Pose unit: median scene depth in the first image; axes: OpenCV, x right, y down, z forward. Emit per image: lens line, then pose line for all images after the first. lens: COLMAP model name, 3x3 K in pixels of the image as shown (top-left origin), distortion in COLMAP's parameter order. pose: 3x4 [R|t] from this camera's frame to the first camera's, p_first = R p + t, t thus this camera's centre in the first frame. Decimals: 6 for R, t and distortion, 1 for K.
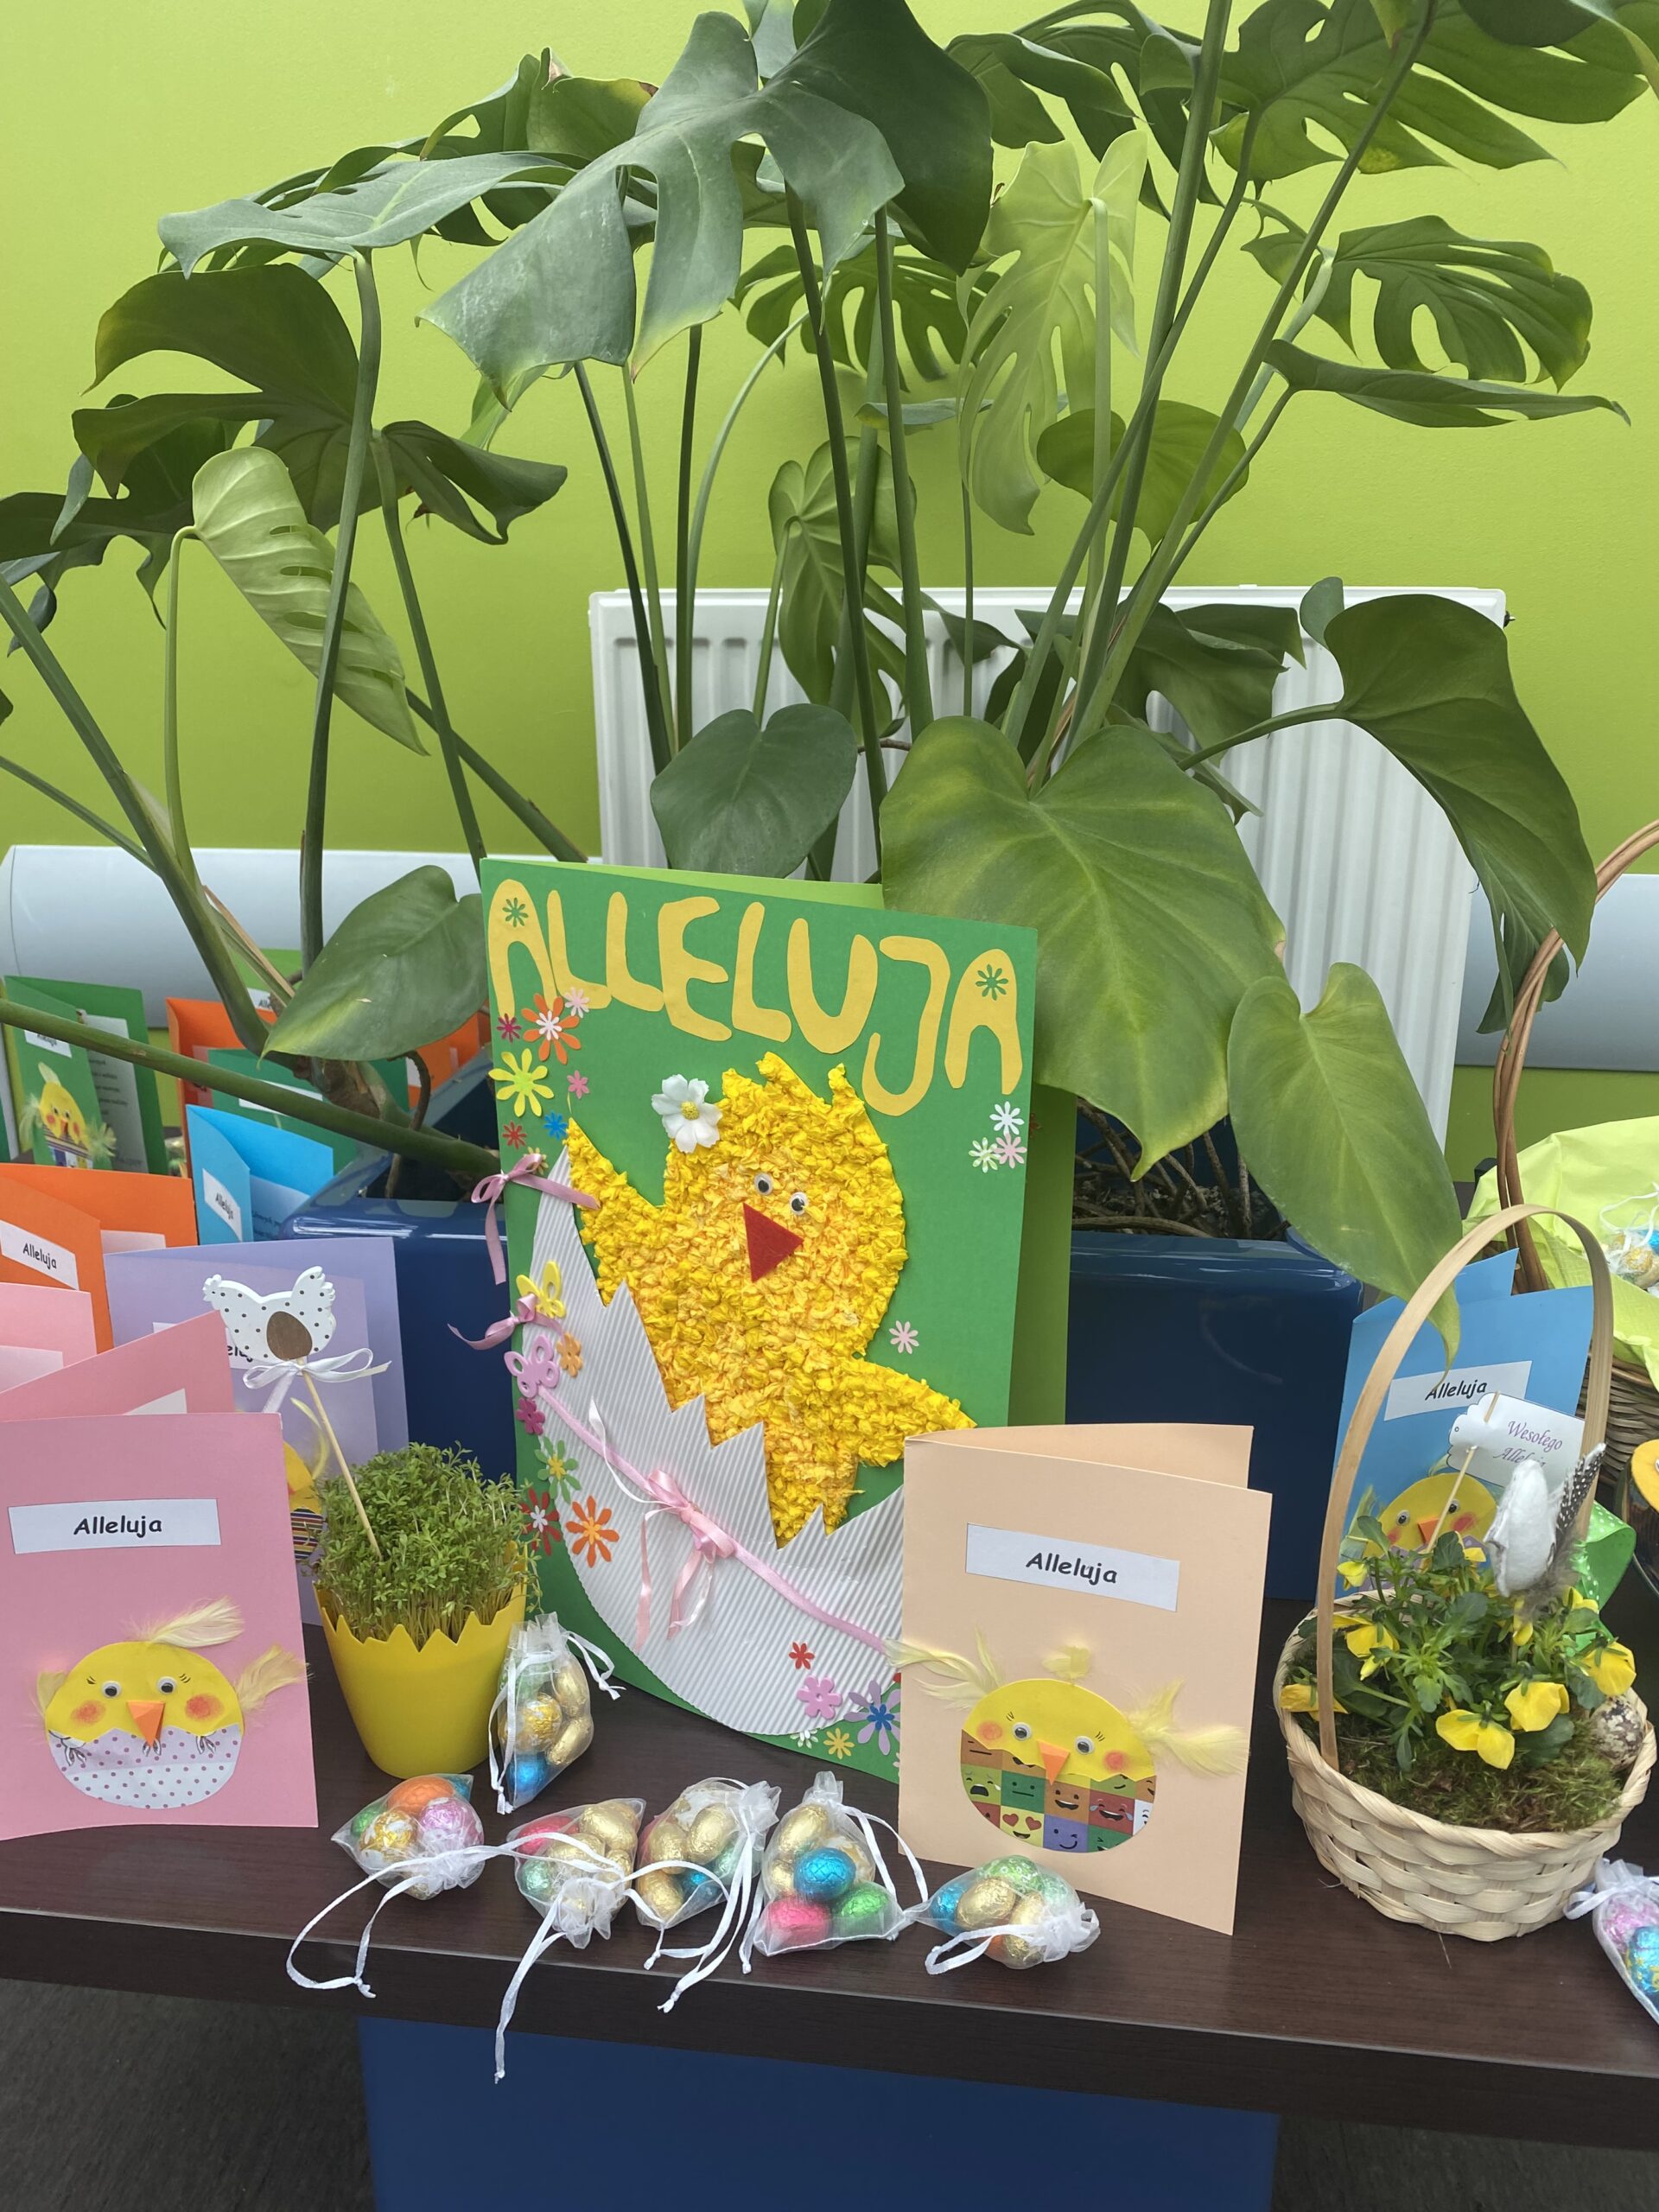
lens RADIAL K [[1662.2, 0, 820.6], [0, 1662.2, 1043.2], [0, 0, 1]] dist [0.009935, -0.000105]
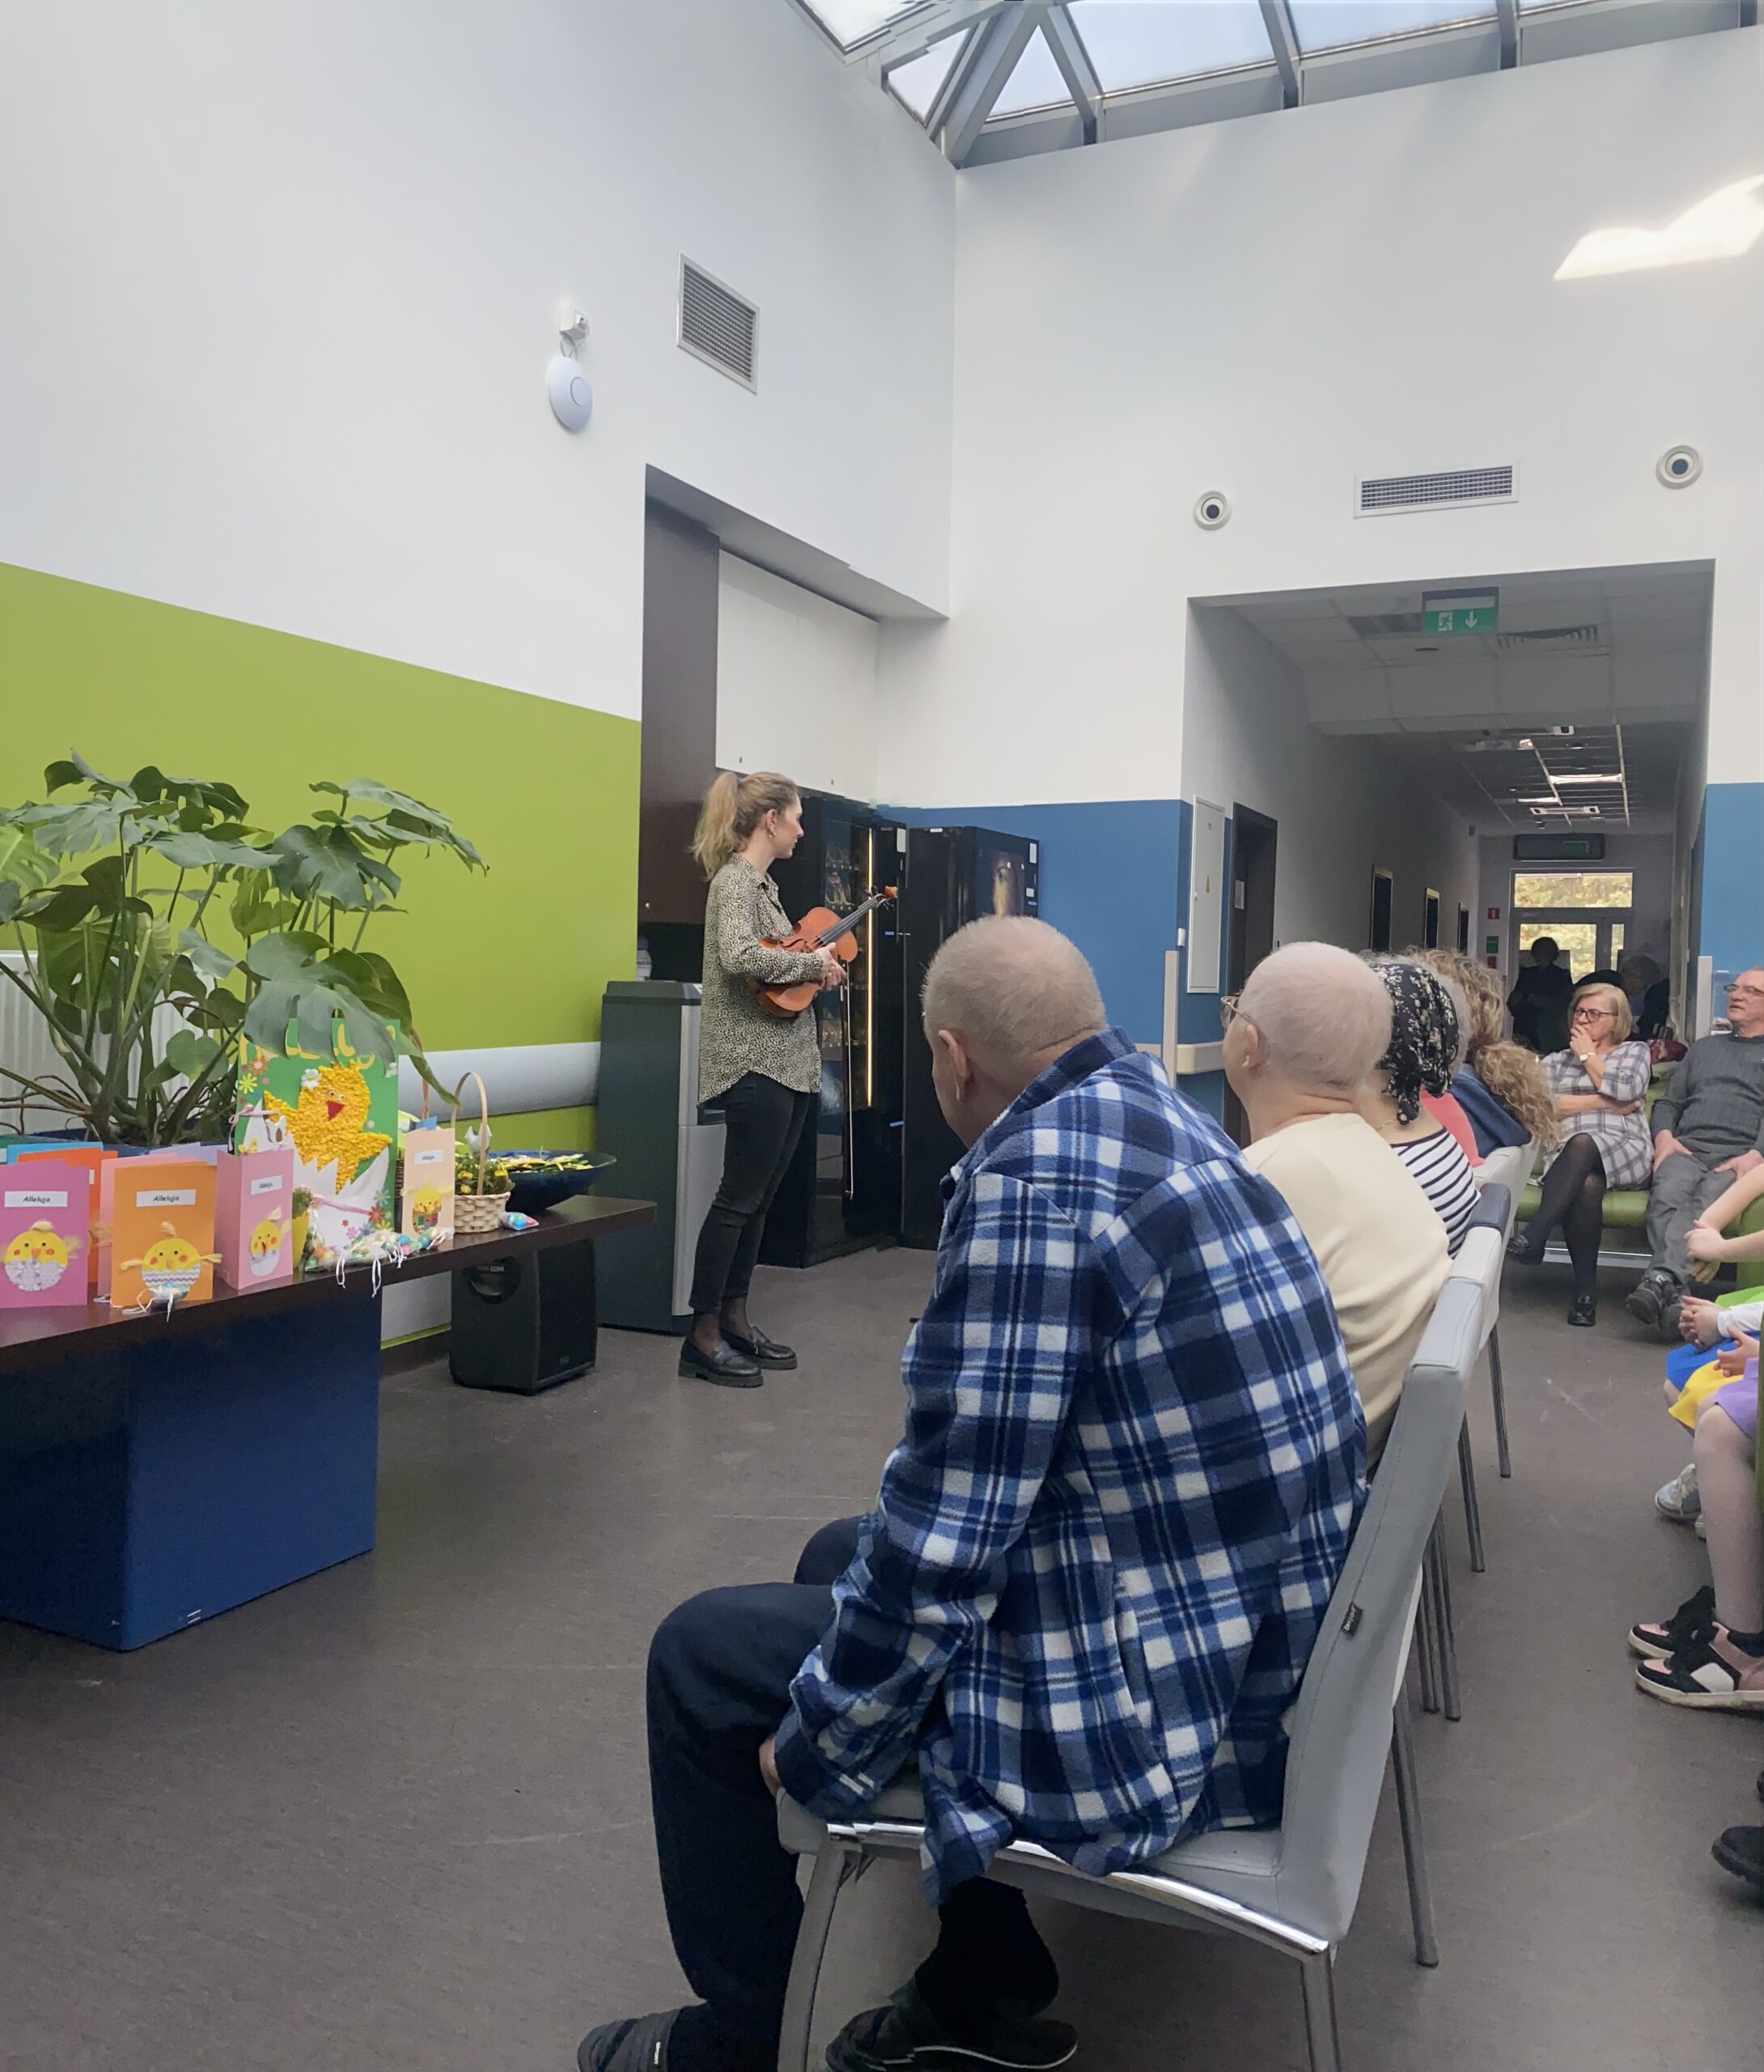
lens RADIAL K [[1706.8, 0, 816.0], [0, 1706.8, 967.4], [0, 0, 1]] dist [0.085934, -0.184779]
pose [[0.347138, 0.000385, 0.937814, -3.316595], [0.231483, 0.969023, -0.086083, 0.394400], [-0.908797, 0.246971, 0.336295, -1.426608]]
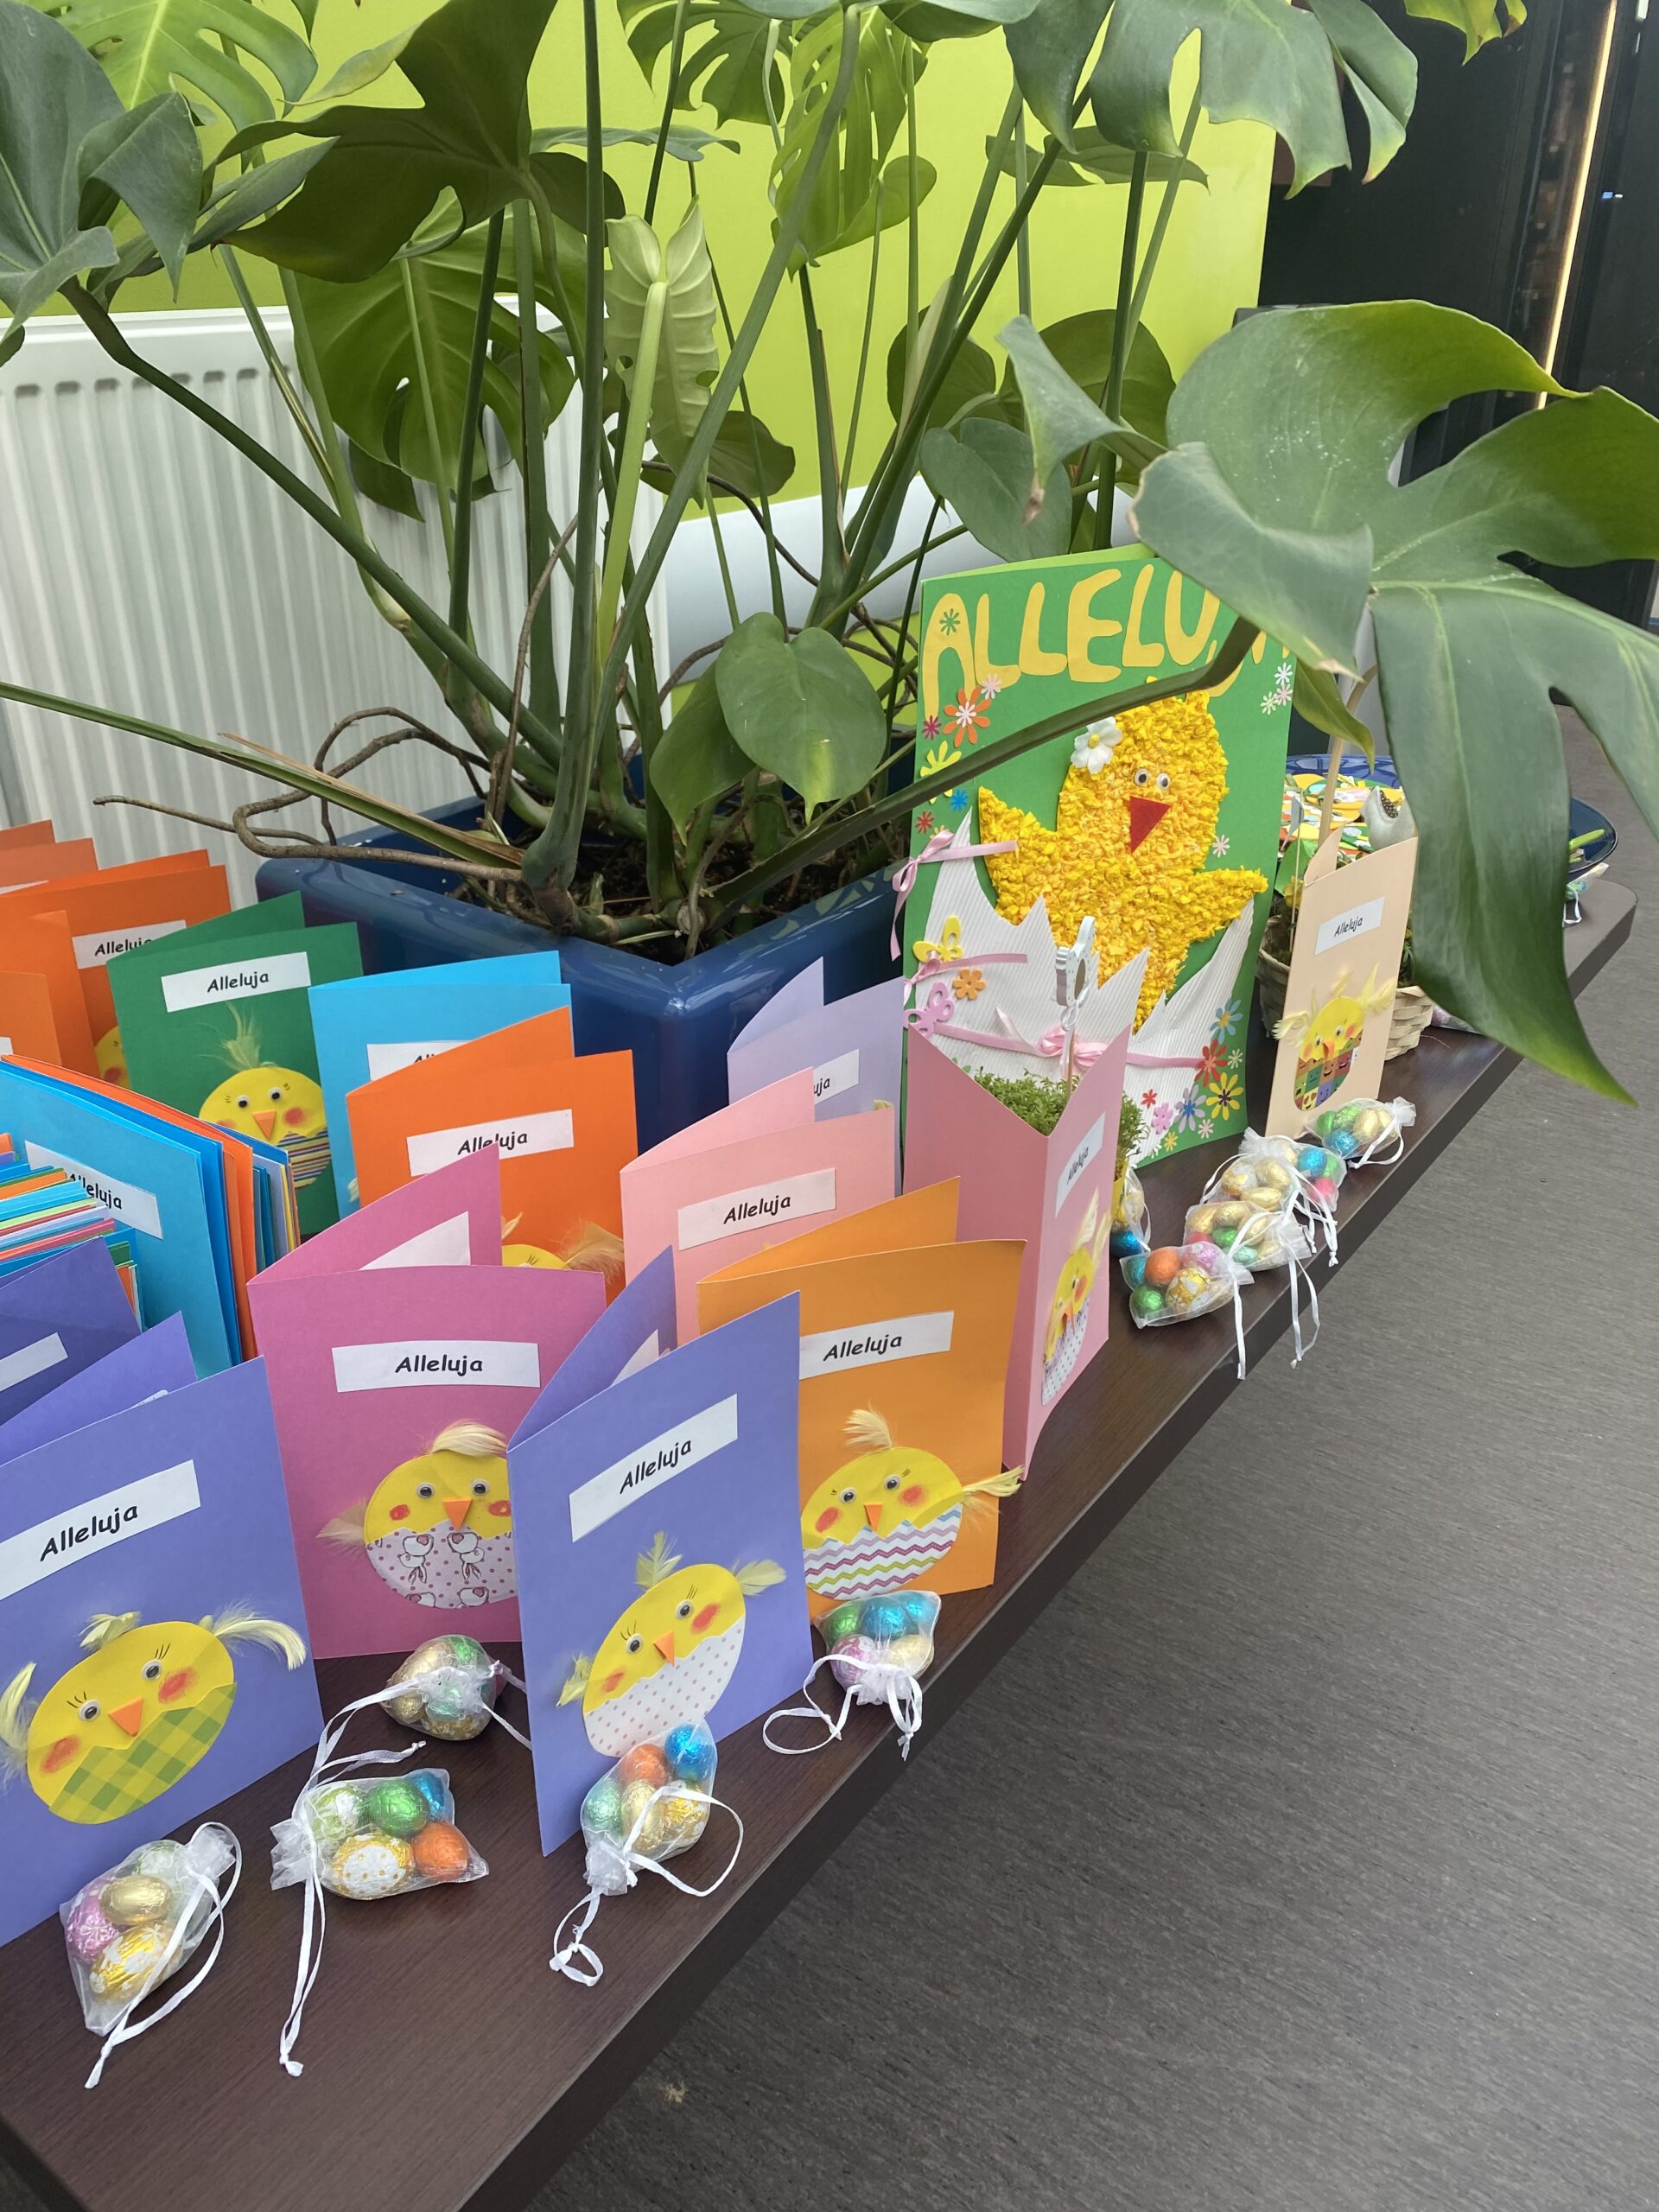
lens RADIAL K [[1707.1, 0, 829.5], [0, 1707.1, 1106.0], [0, 0, 1]] dist [0.024400, 0.000139]
pose [[0.481403, -0.401325, 0.779224, -1.332649], [0.235511, 0.915551, 0.326039, -0.183522], [-0.844267, 0.026559, 0.535265, 0.442108]]
